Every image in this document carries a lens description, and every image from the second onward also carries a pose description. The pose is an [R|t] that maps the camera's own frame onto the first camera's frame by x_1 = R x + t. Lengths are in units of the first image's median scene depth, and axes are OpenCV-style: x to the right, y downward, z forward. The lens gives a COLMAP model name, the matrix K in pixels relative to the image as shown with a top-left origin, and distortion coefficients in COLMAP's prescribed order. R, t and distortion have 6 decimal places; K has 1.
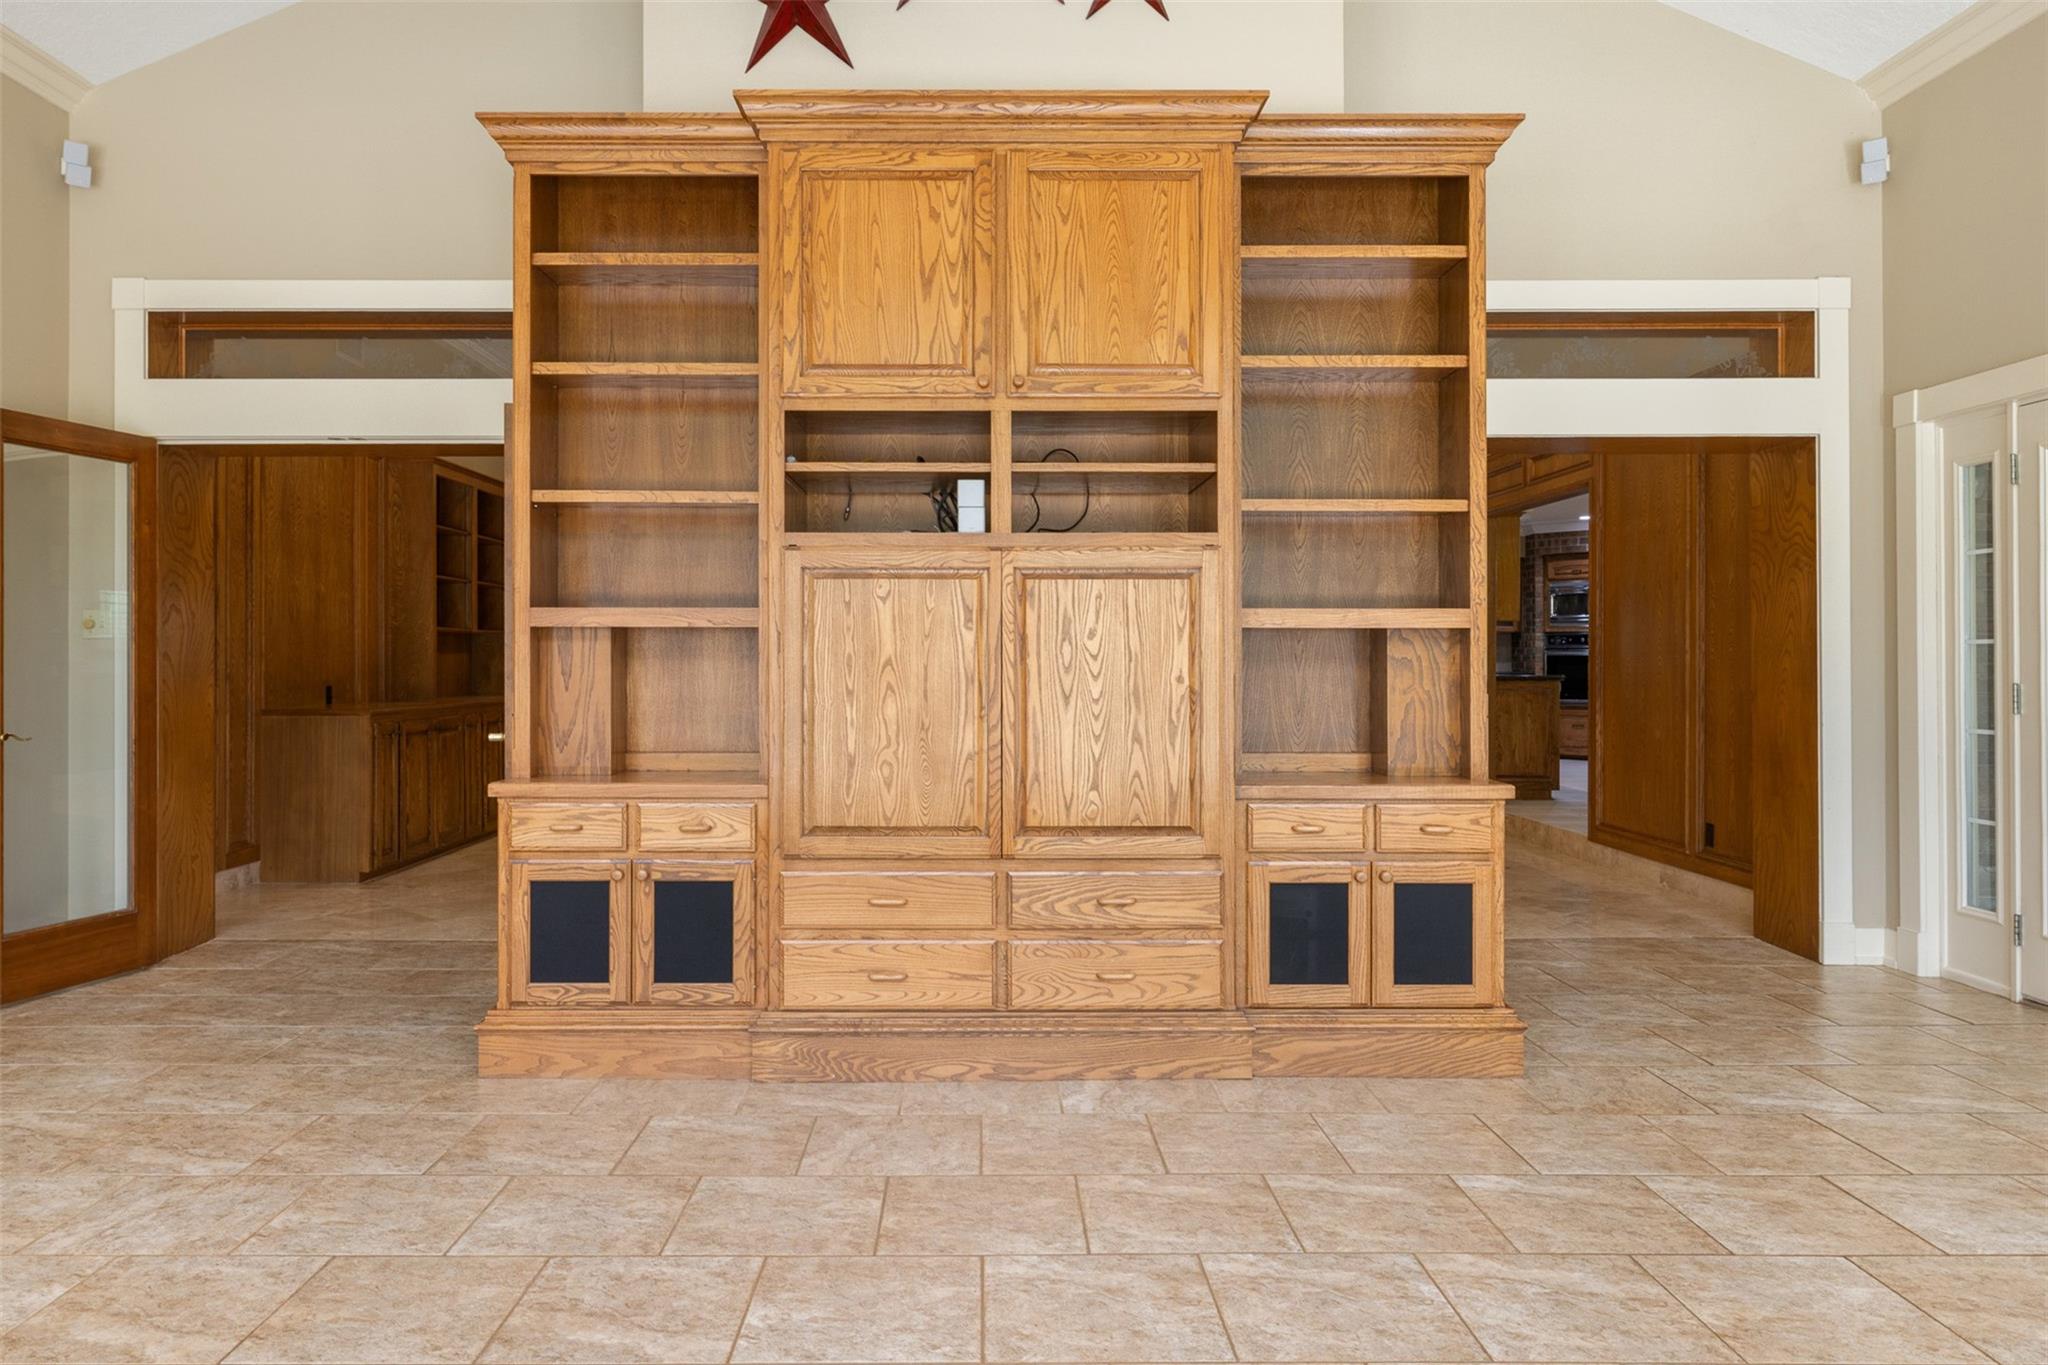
lens RADIAL K [[1351.6, 0, 1020.8], [0, 1351.6, 662.5], [0, 0, 1]] dist [0.006351, -0.003339]
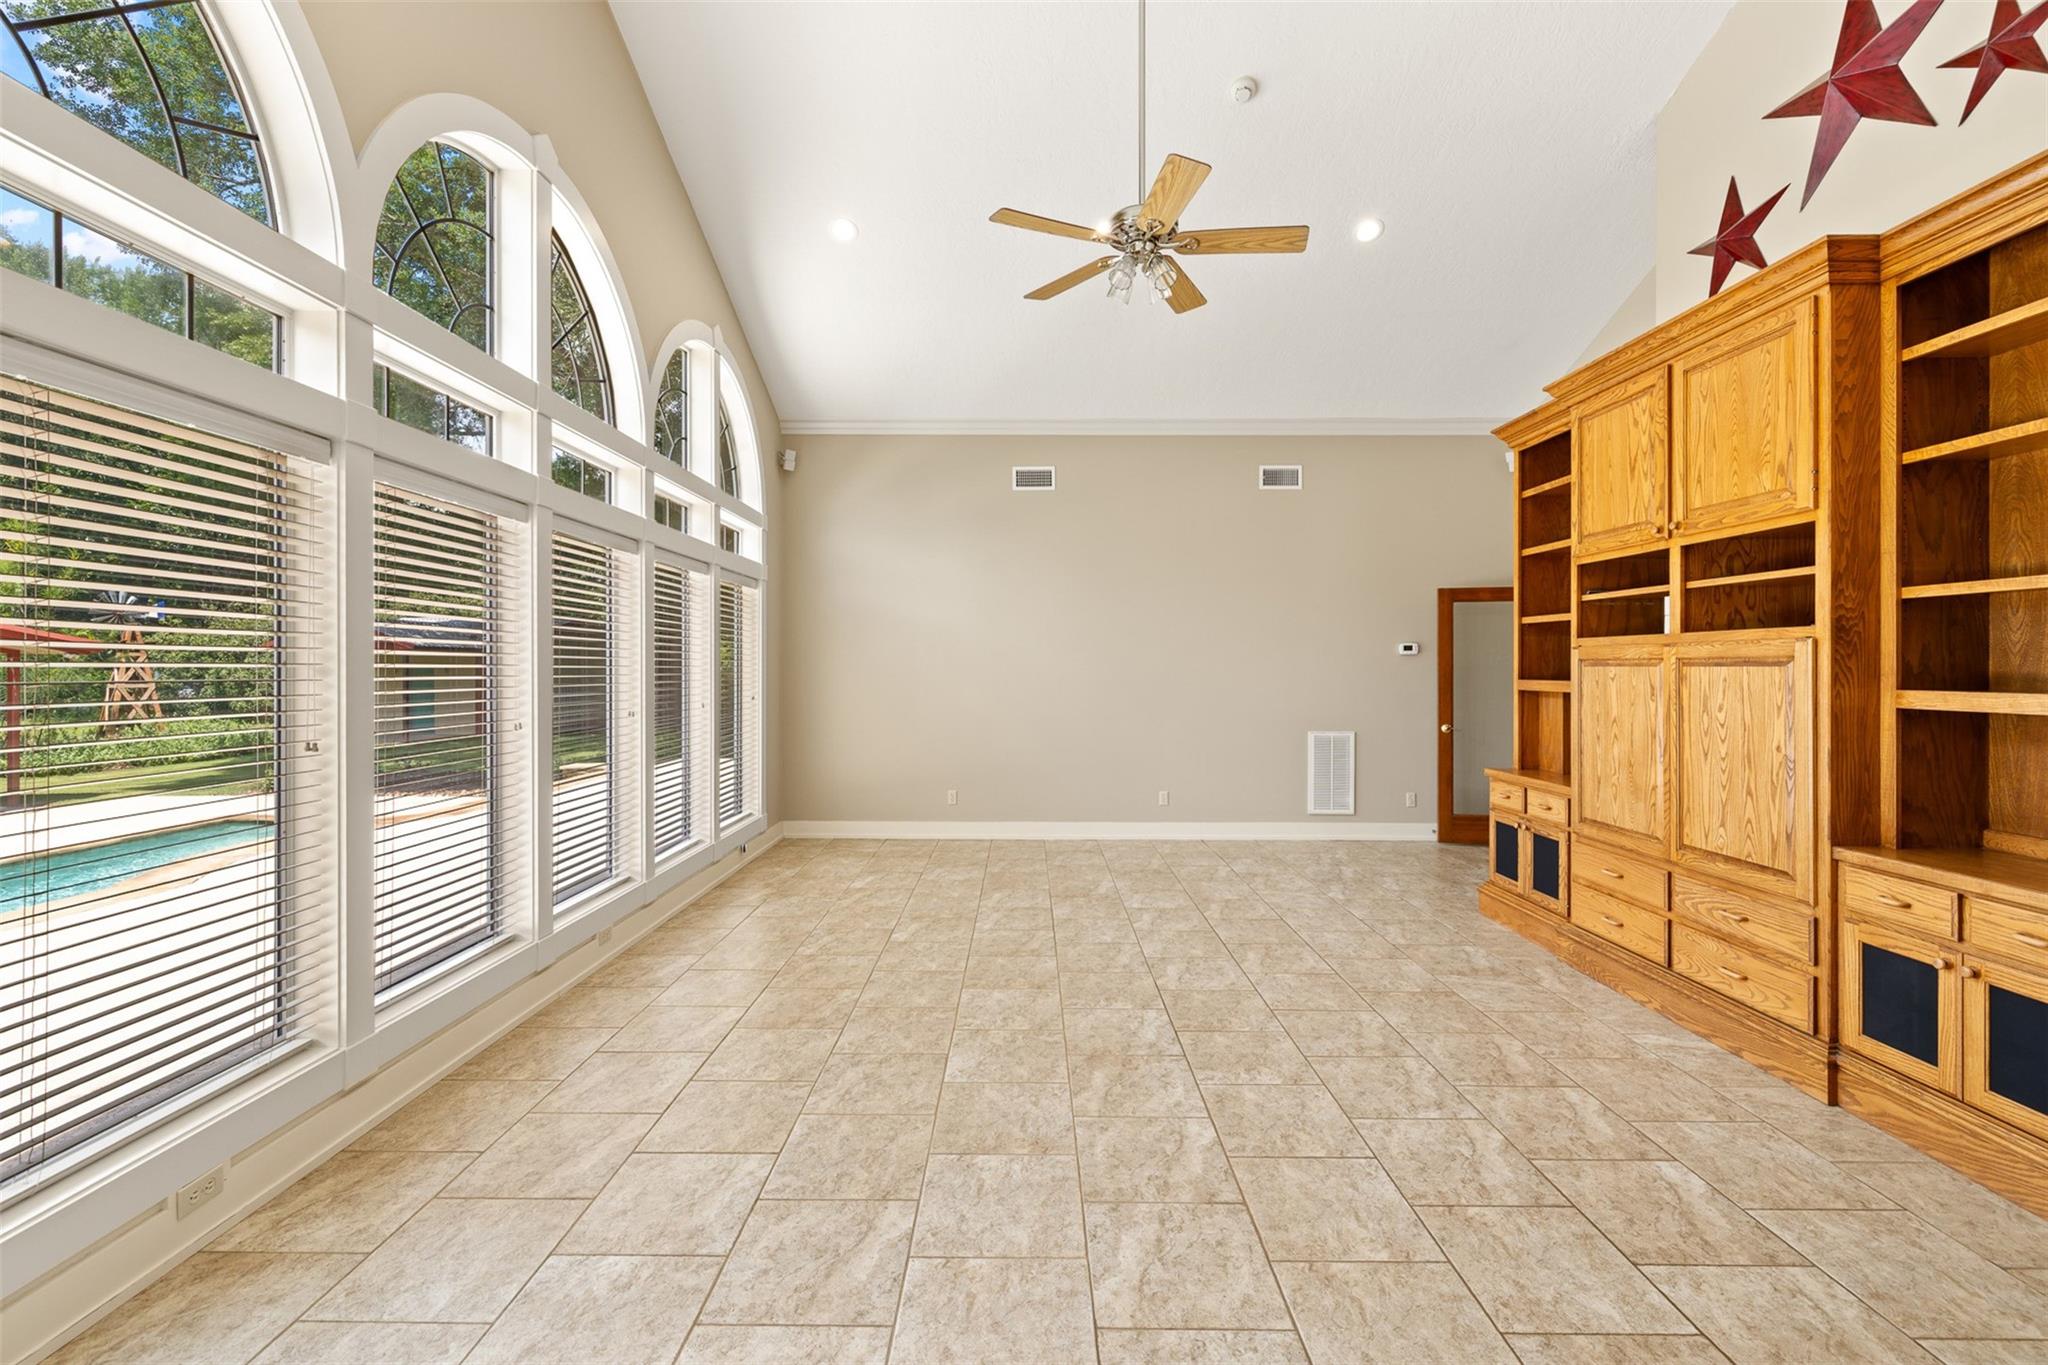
lens RADIAL K [[858.1, 0, 1020.3], [0, 858.1, 676.7], [0, 0, 1]] dist [-0.000468, 0.000918]
pose [[-0.011064, 0.010179, -0.999887, 0.894385], [0.001002, 0.999948, 0.010169, -0.060682], [0.999938, -0.000889, -0.011074, 0.328042]]
